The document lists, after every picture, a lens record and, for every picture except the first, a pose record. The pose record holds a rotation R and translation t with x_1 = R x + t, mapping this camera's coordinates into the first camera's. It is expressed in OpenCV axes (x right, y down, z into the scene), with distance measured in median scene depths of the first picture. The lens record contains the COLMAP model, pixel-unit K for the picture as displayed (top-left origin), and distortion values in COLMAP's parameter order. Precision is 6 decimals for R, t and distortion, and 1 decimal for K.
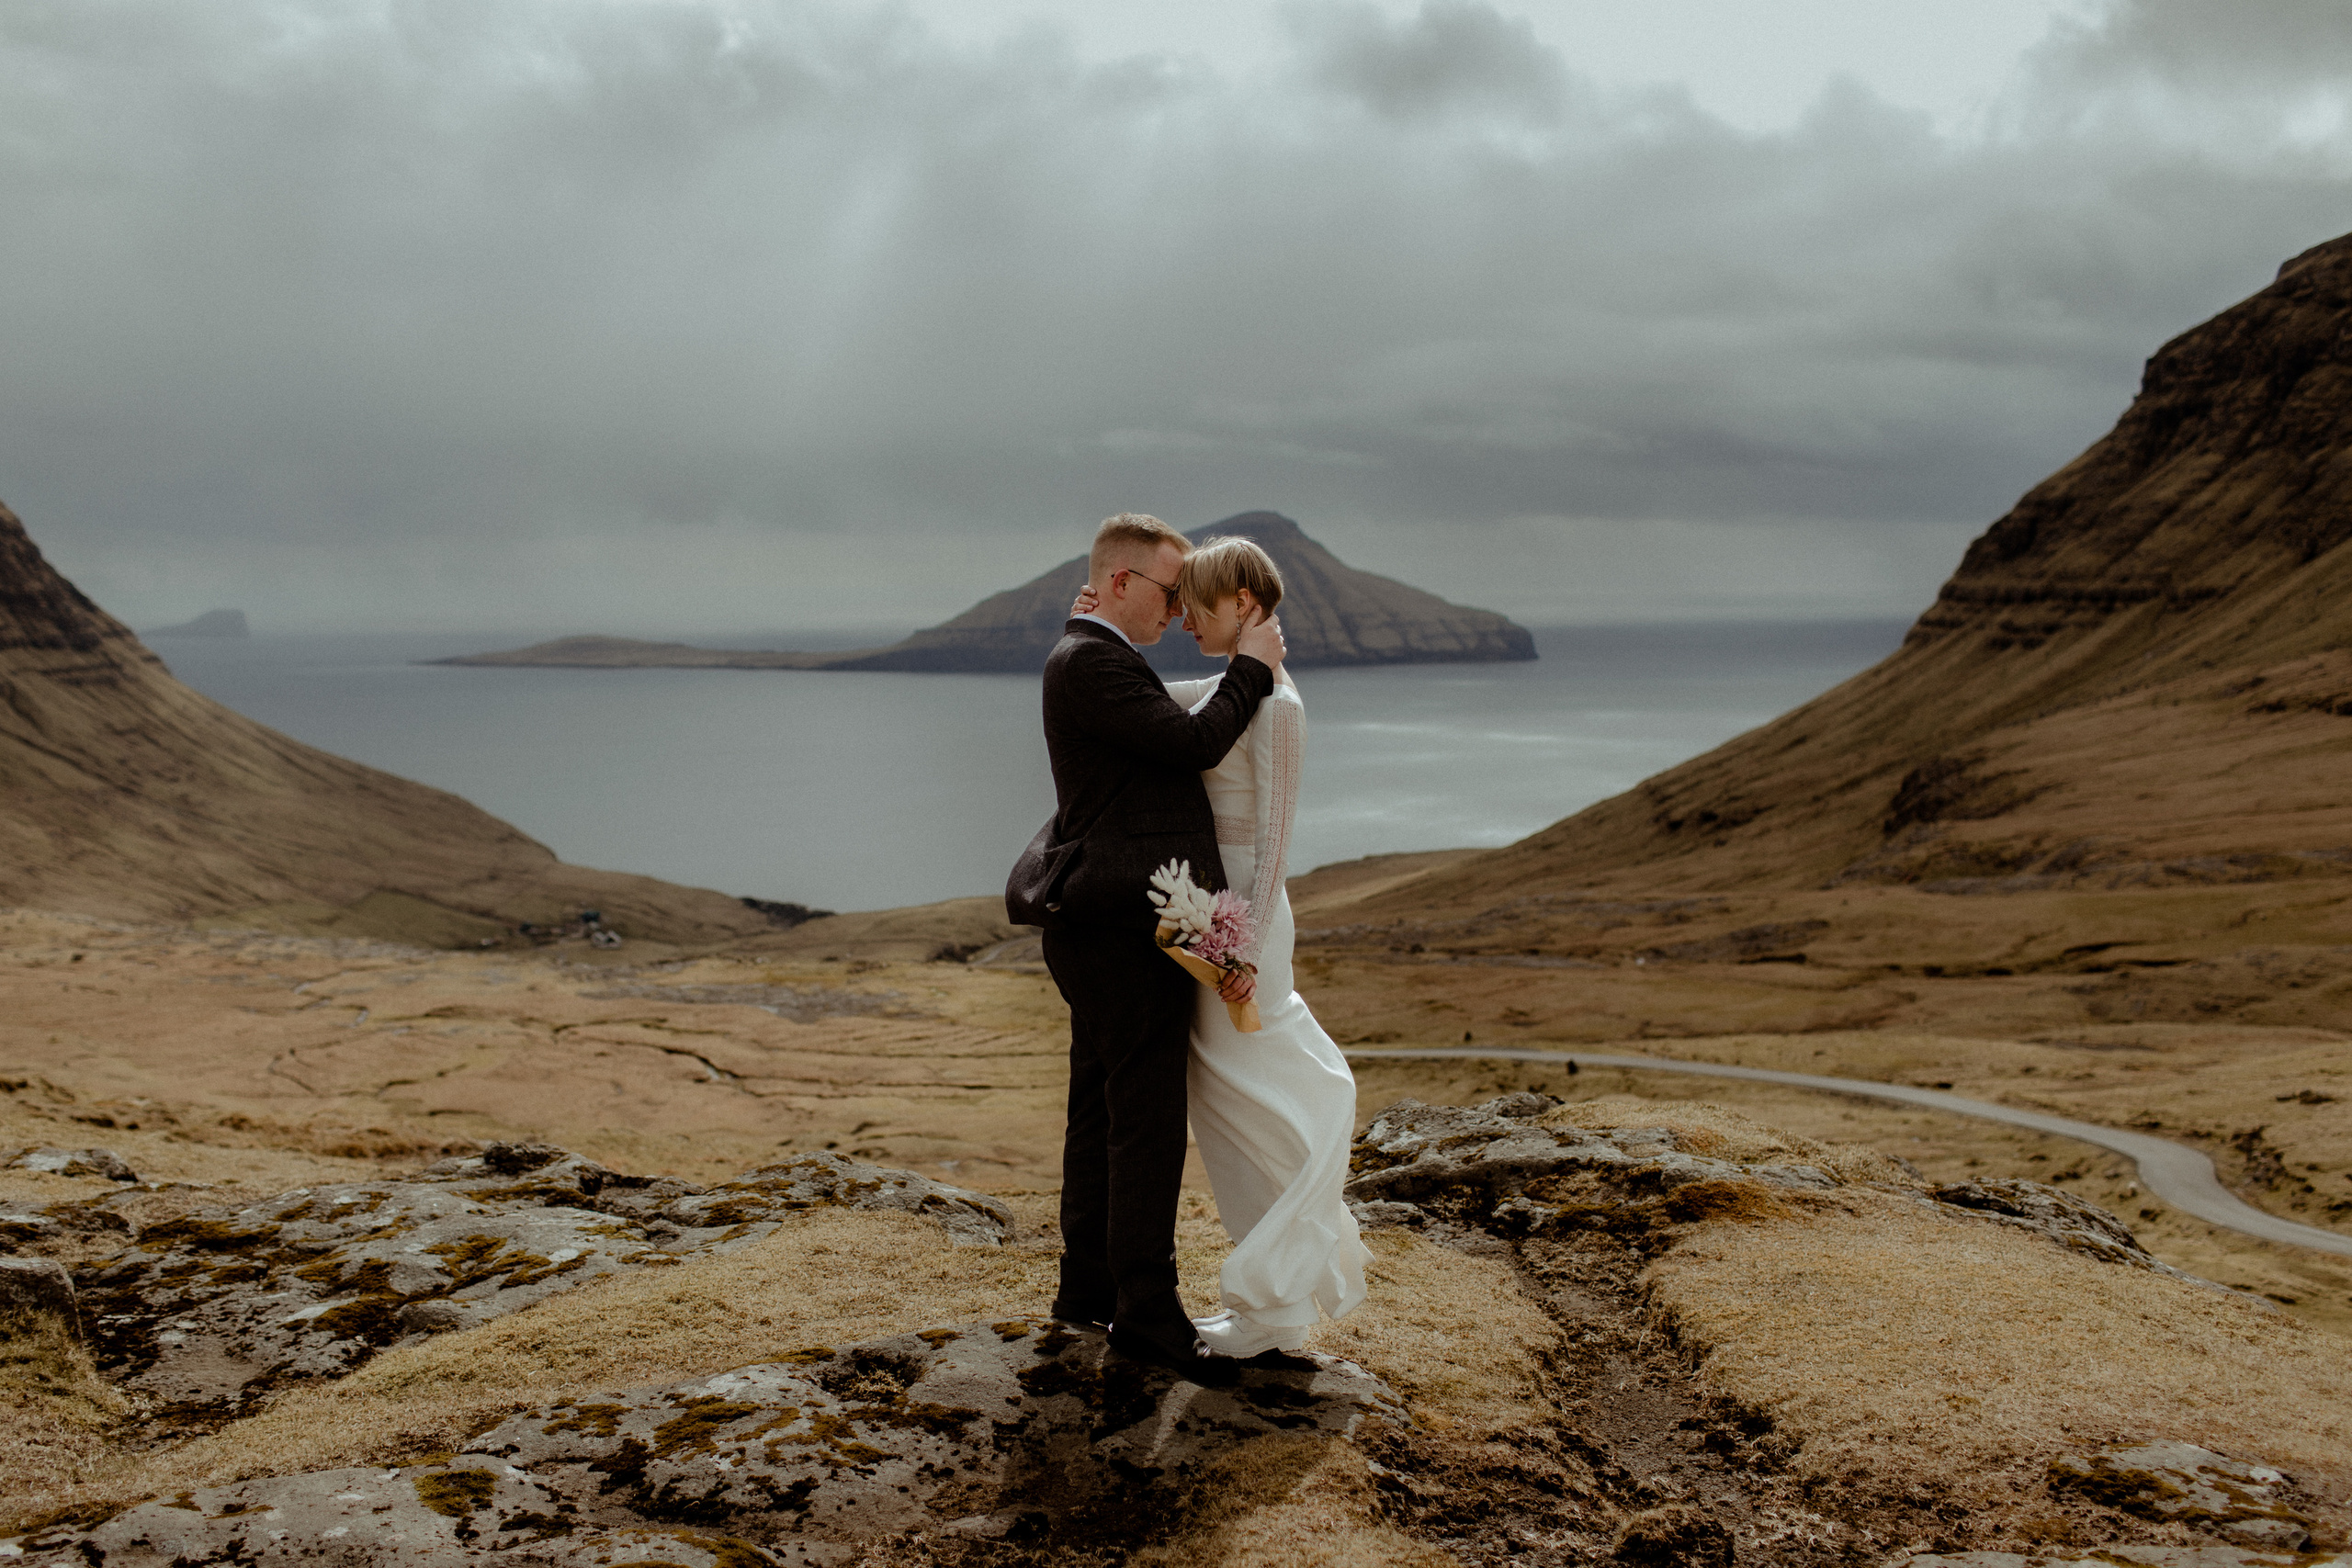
lens RADIAL K [[2397.9, 0, 1127.8], [0, 2397.9, 831.0], [0, 0, 1]] dist [0.009481, 0.000434]
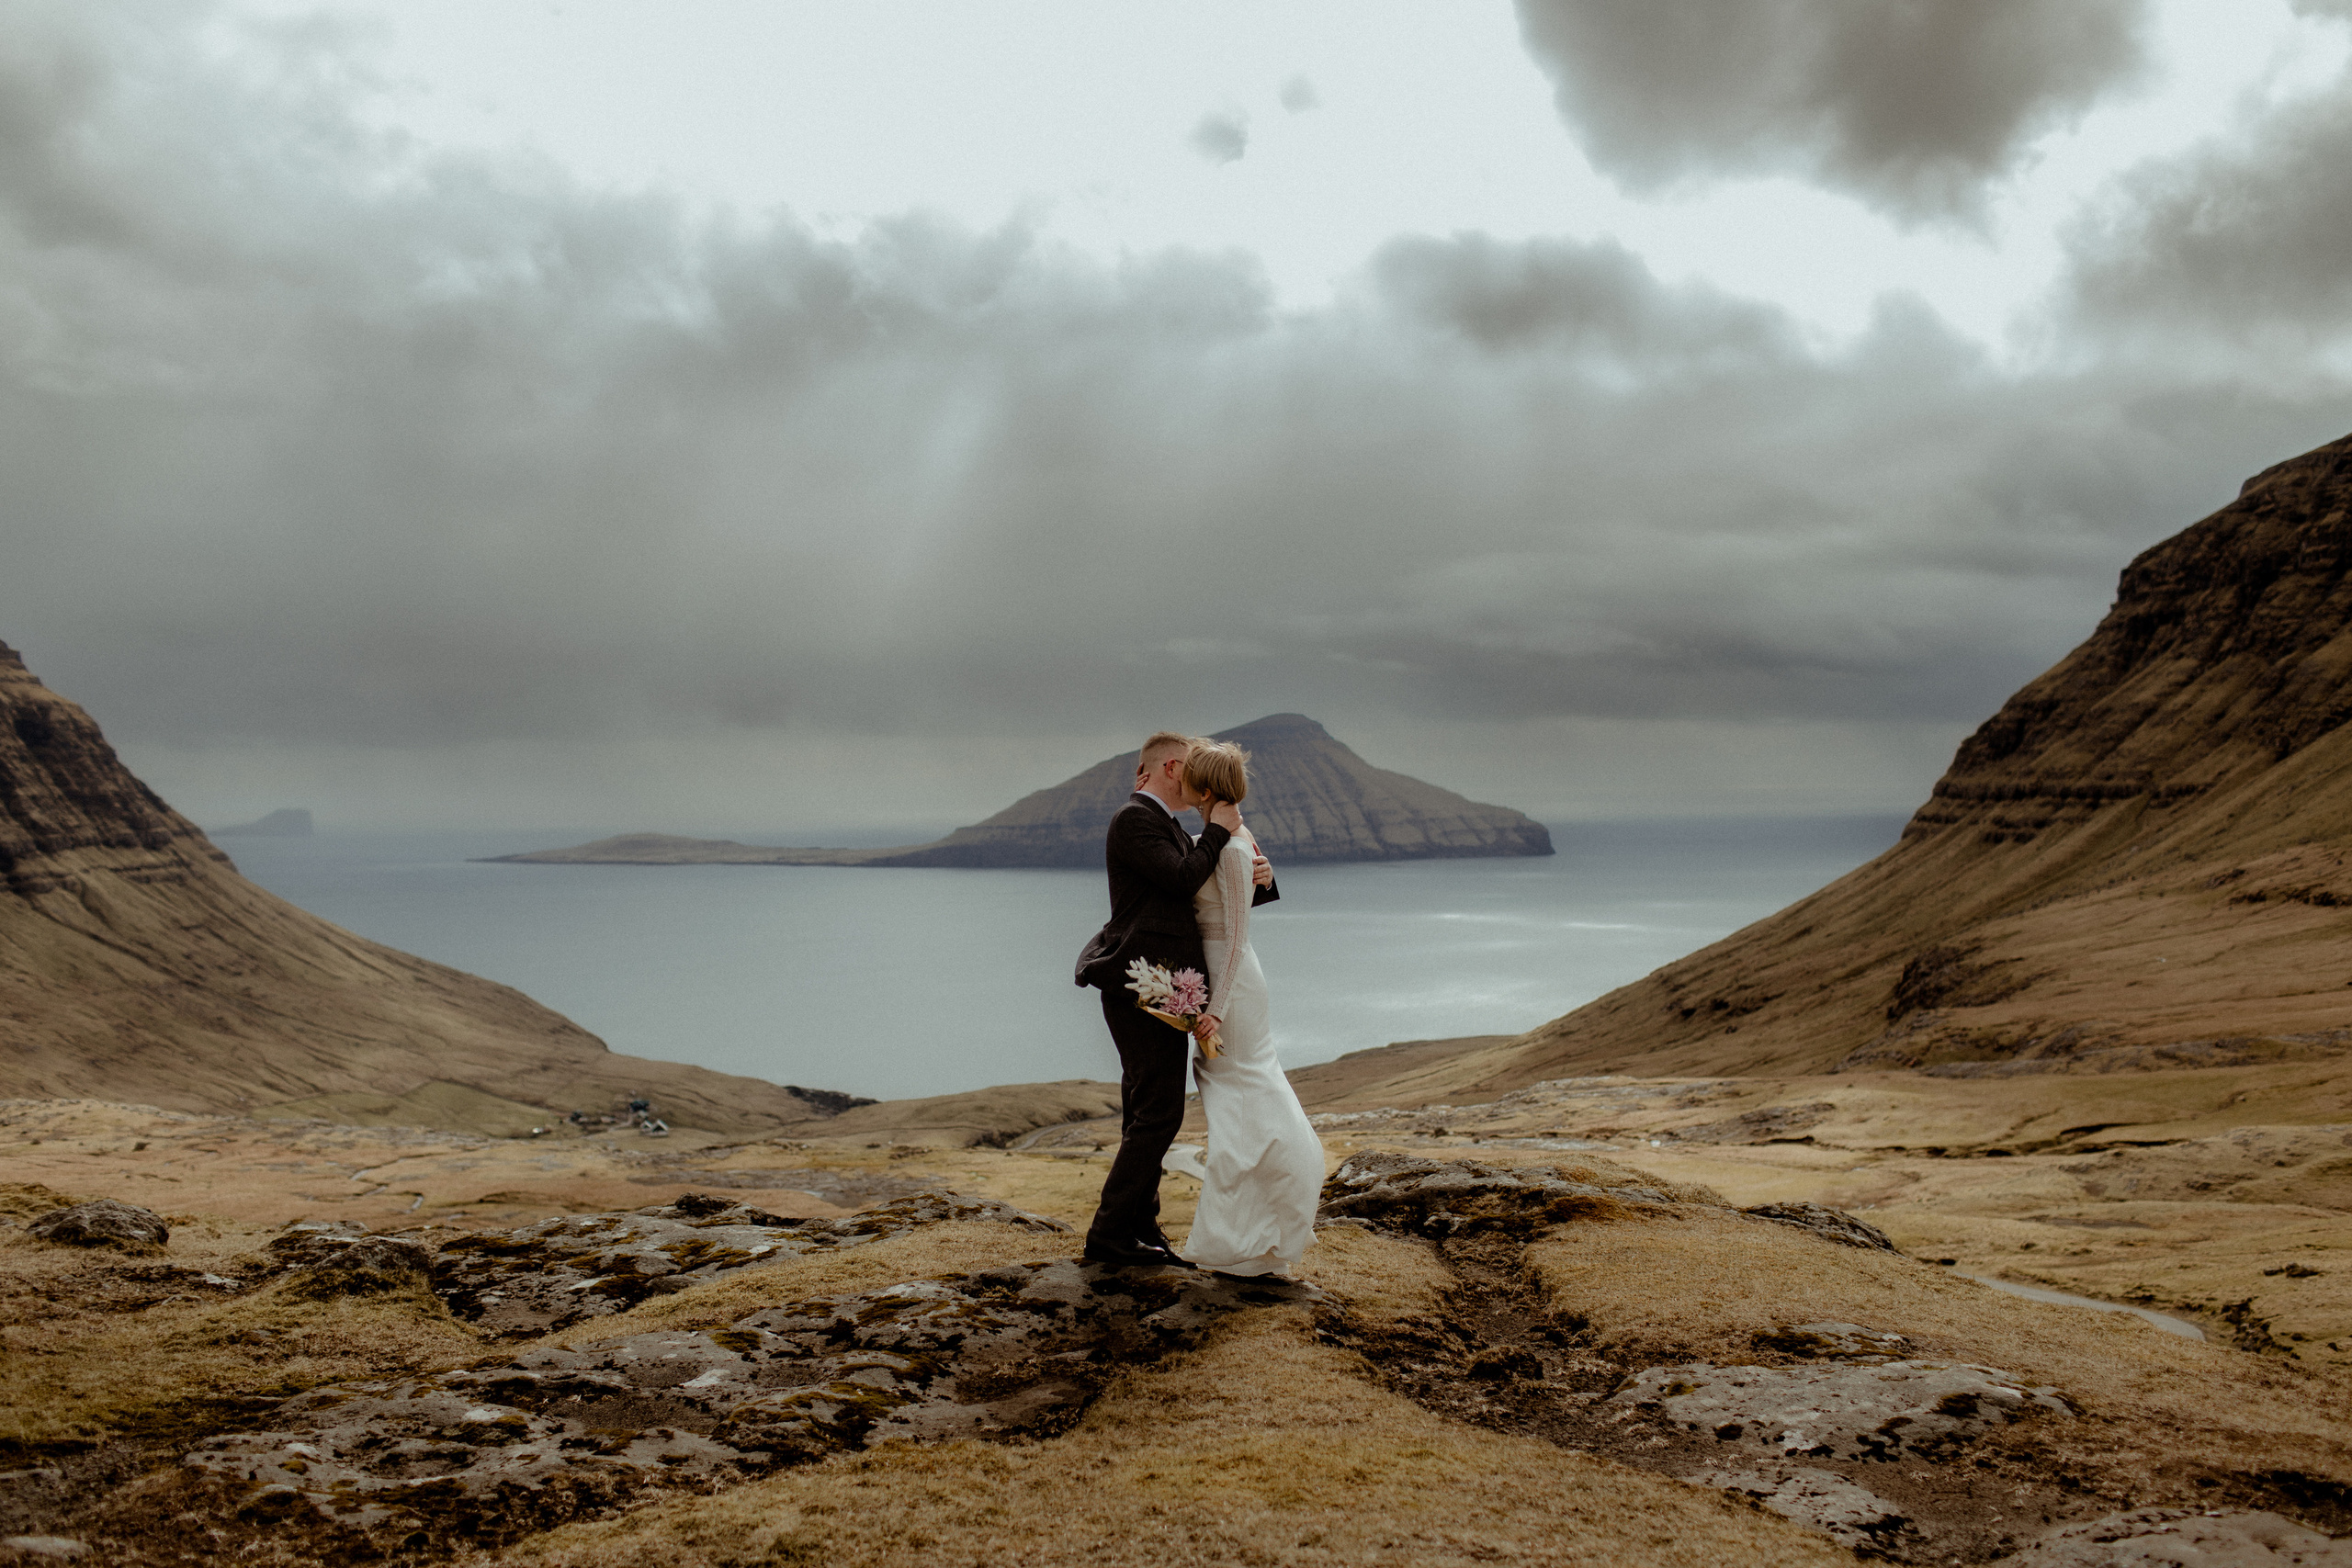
lens RADIAL K [[2323.9, 0, 1191.3], [0, 2323.9, 830.1], [0, 0, 1]] dist [0.002478, 0.010478]
pose [[0.999911, -0.002273, 0.013142, -0.000001], [0.003347, 0.996601, -0.082315, 0.041369], [-0.012910, 0.082351, 0.996520, -0.345517]]
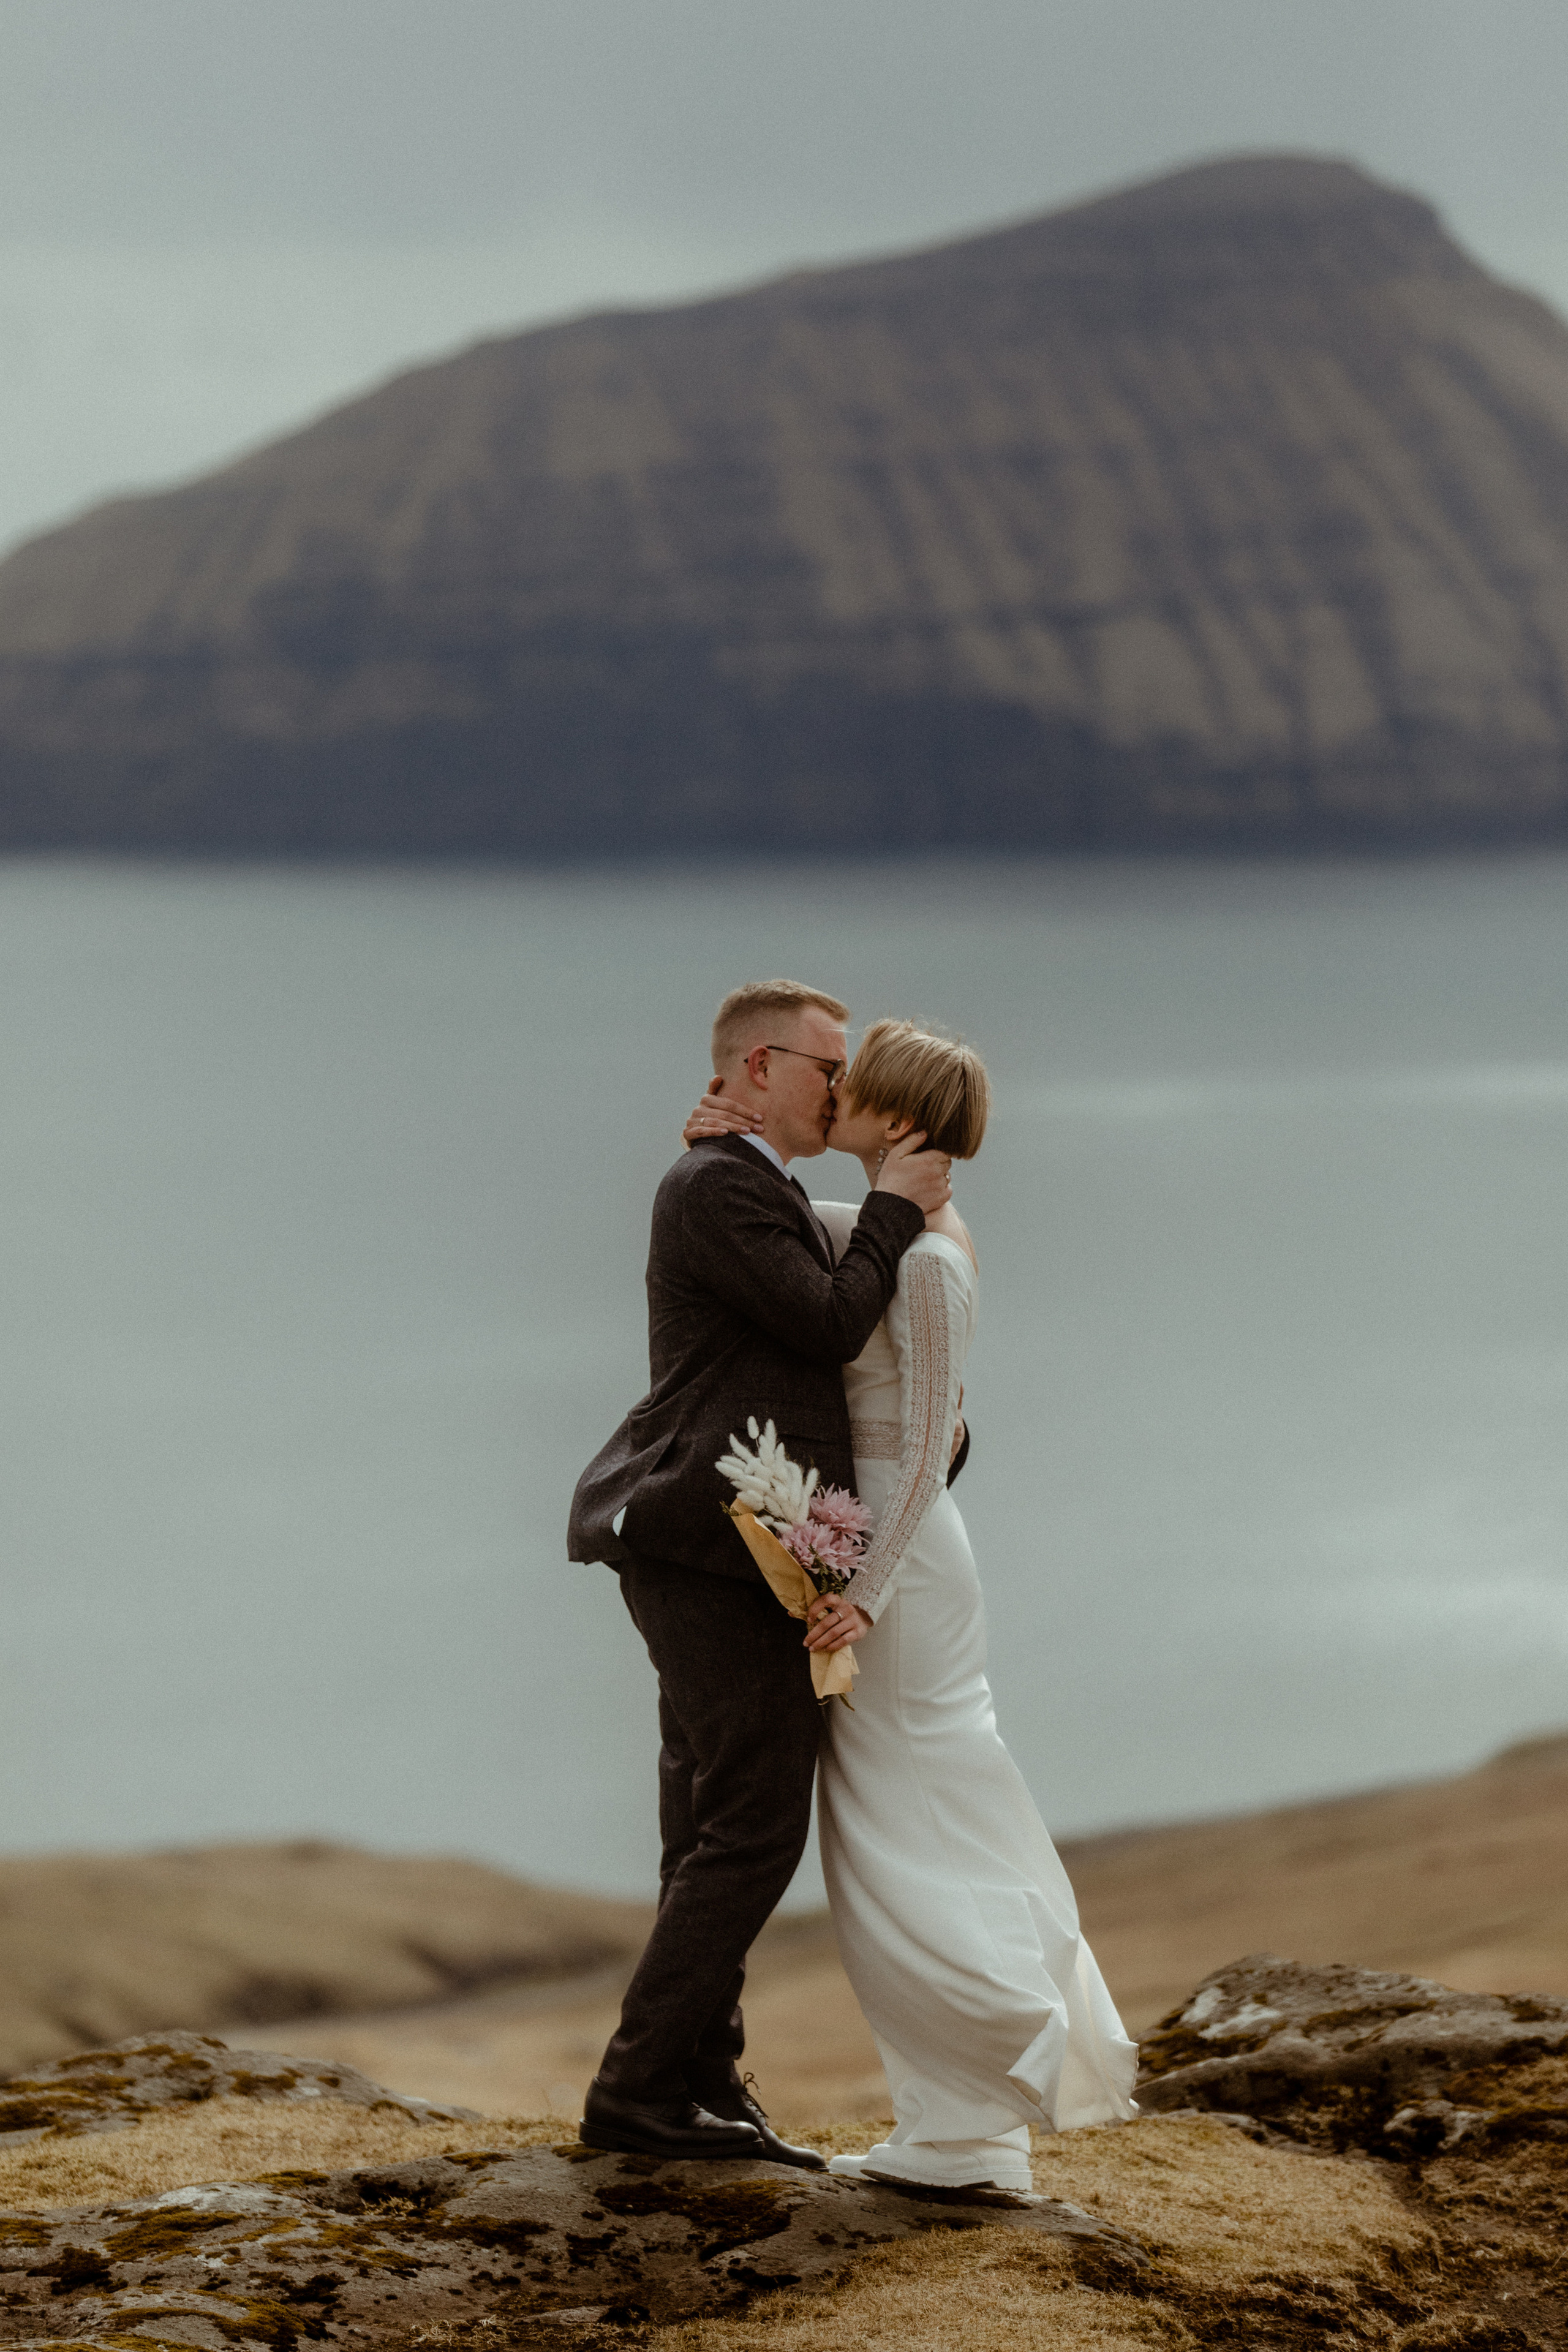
lens RADIAL K [[11088.2, 0, 784.0], [0, 11088.2, 1176.0], [0, 0, 1]] dist [-0.033923, -3.402475]
pose [[0.999874, 0.012010, 0.010373, -0.019220], [-0.011625, 0.999269, -0.036417, 0.030863], [-0.010803, 0.036291, 0.999283, -1.567344]]
